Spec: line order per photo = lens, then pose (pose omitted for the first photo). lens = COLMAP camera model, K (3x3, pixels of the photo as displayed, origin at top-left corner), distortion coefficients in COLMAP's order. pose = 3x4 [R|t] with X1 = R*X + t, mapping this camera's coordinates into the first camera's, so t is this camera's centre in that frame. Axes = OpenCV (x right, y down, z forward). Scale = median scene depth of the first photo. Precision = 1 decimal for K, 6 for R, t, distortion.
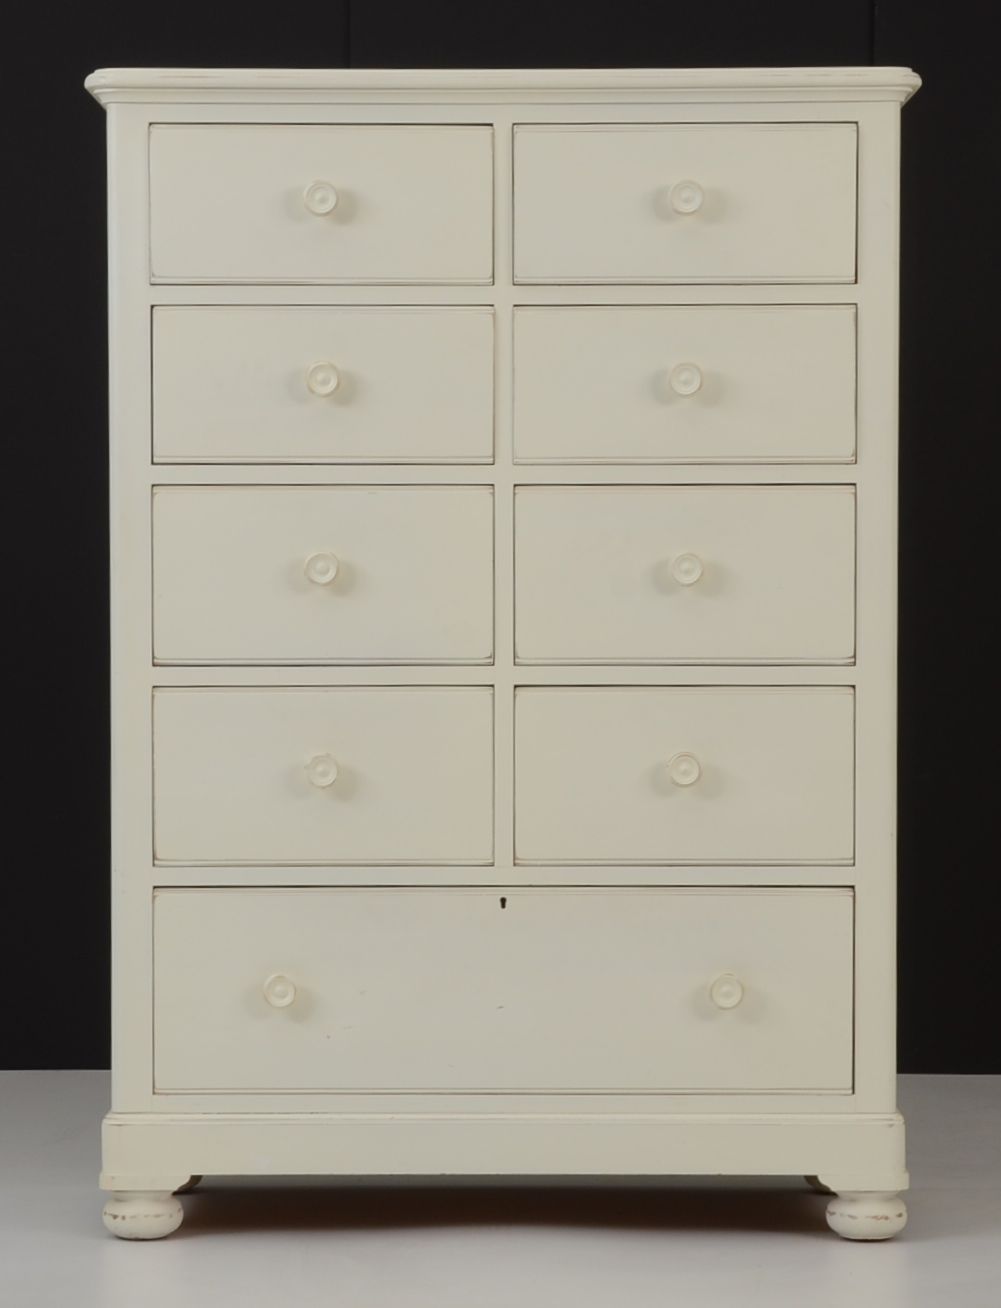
lens RADIAL K [[1892.5, 0, 495.8], [0, 1892.5, 655.5], [0, 0, 1]] dist [0.027289, 0.000000]
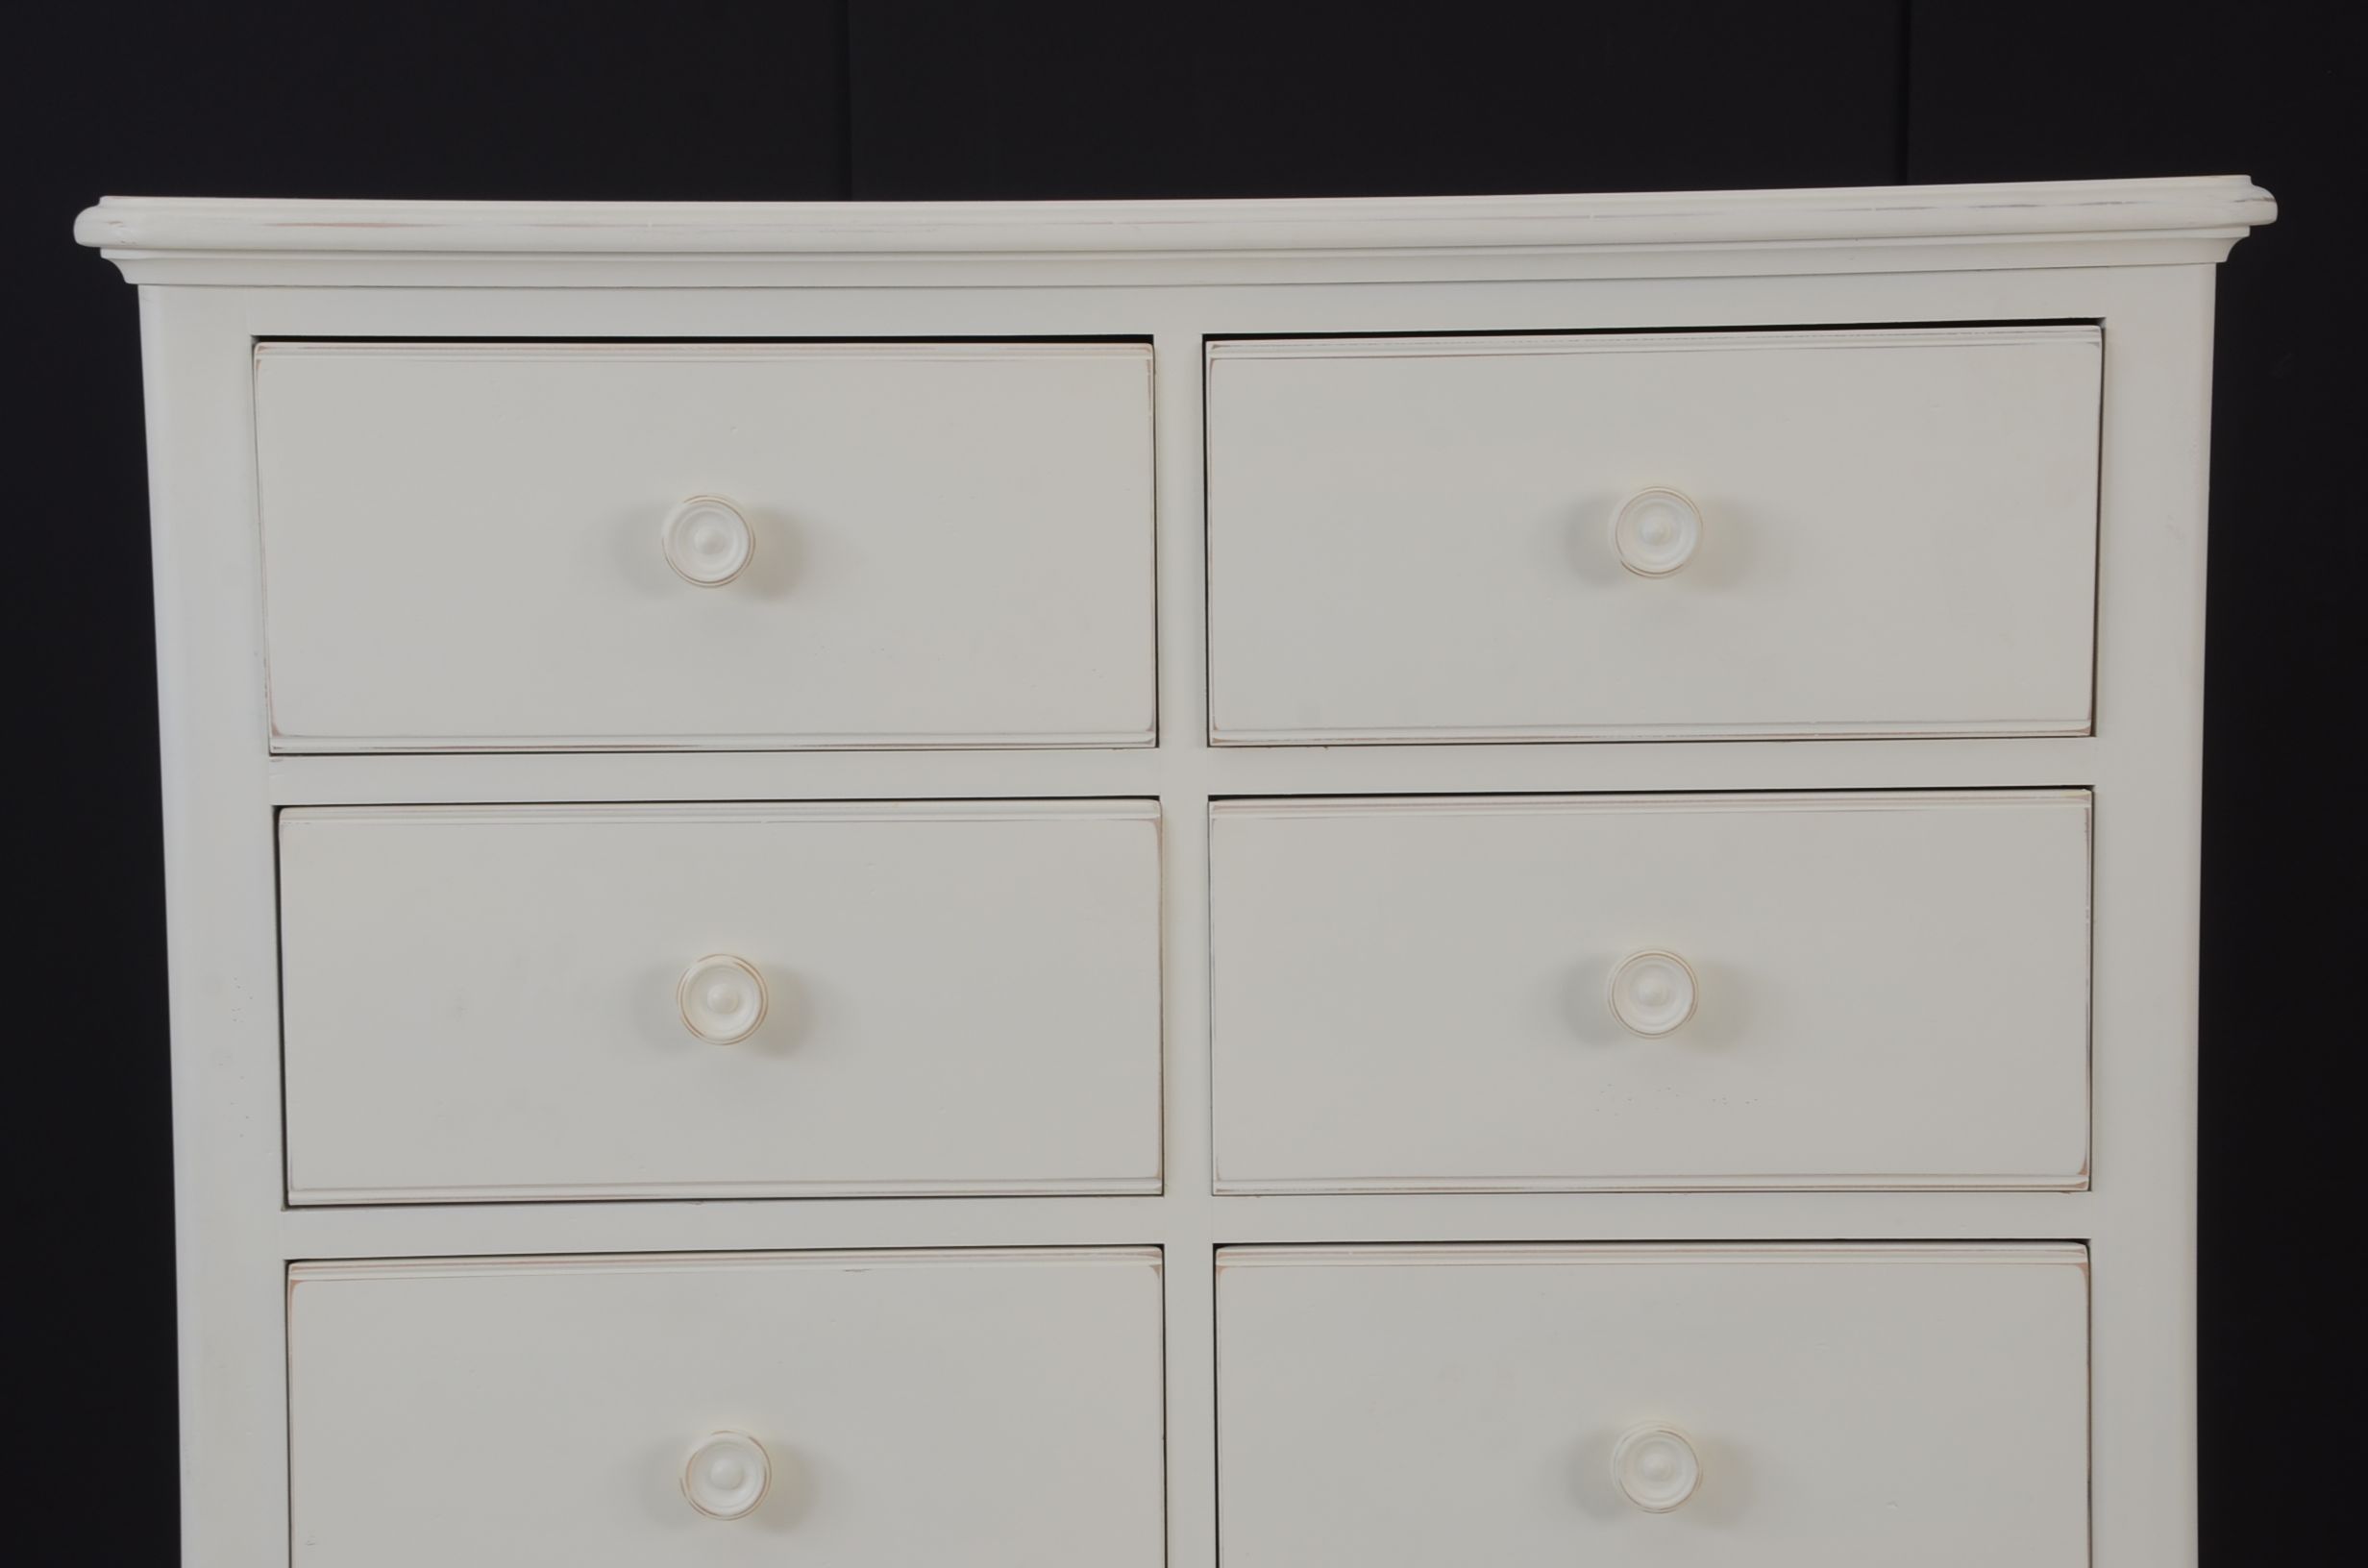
lens RADIAL K [[4917.1, 0, 1195.6], [0, 4917.1, 795.0], [0, 0, 1]] dist [0.232846, 0.000000]
pose [[0.999939, -0.008942, 0.006513, -0.000094], [0.008185, 0.994099, 0.108163, -0.294742], [-0.007442, -0.108103, 0.994112, -0.006616]]
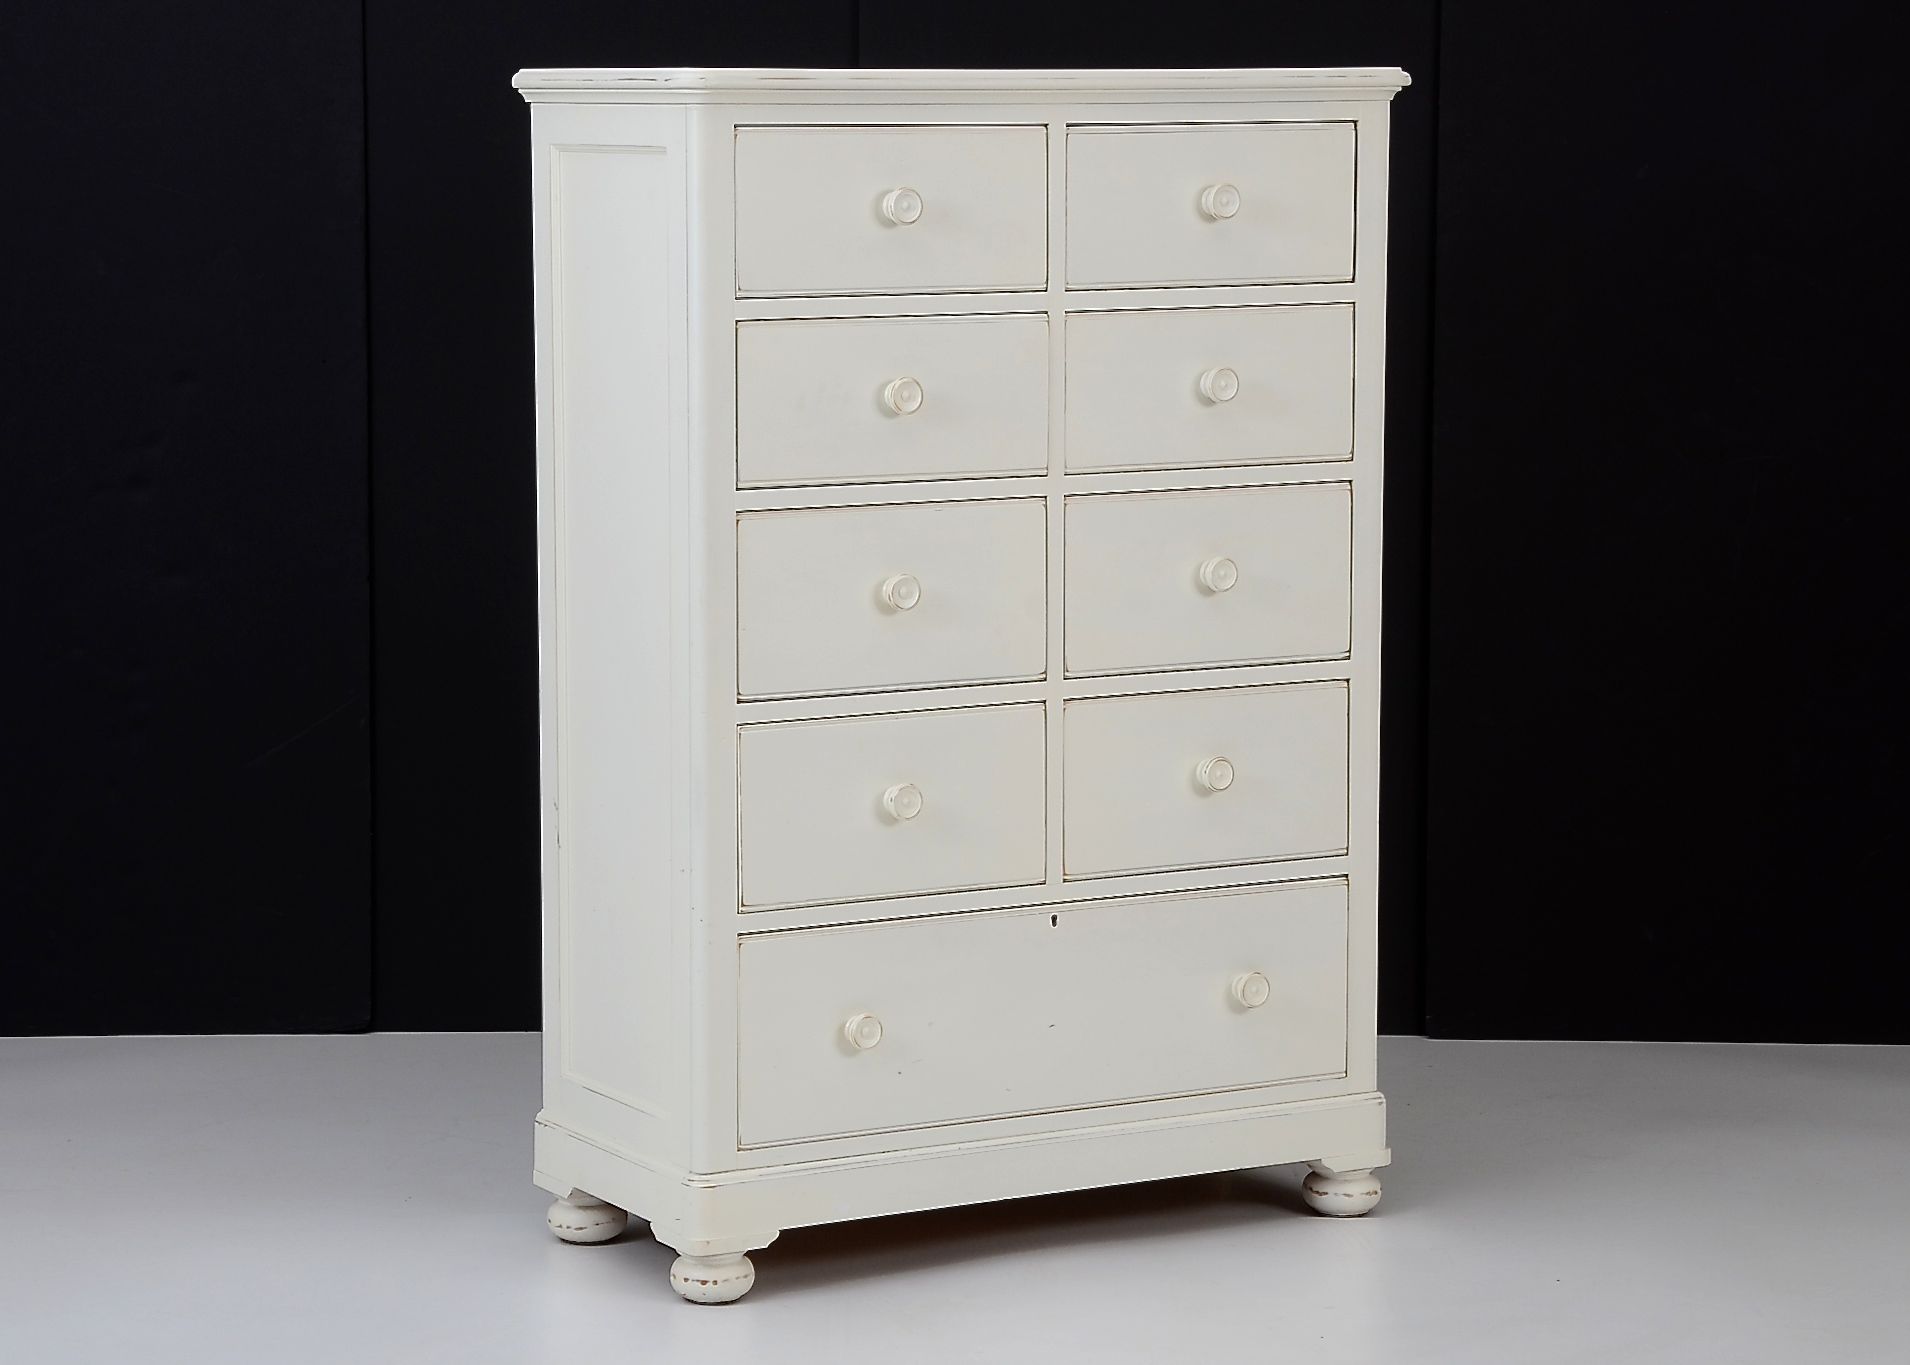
lens RADIAL K [[5011.4, 0, 955.5], [0, 5011.4, 682.3], [0, 0, 1]] dist [0.269591, 0.000000]
pose [[0.861066, -0.059431, 0.505008, -1.349789], [0.005659, 0.994205, 0.107353, -0.272341], [-0.508461, -0.089580, 0.856413, -1.192811]]
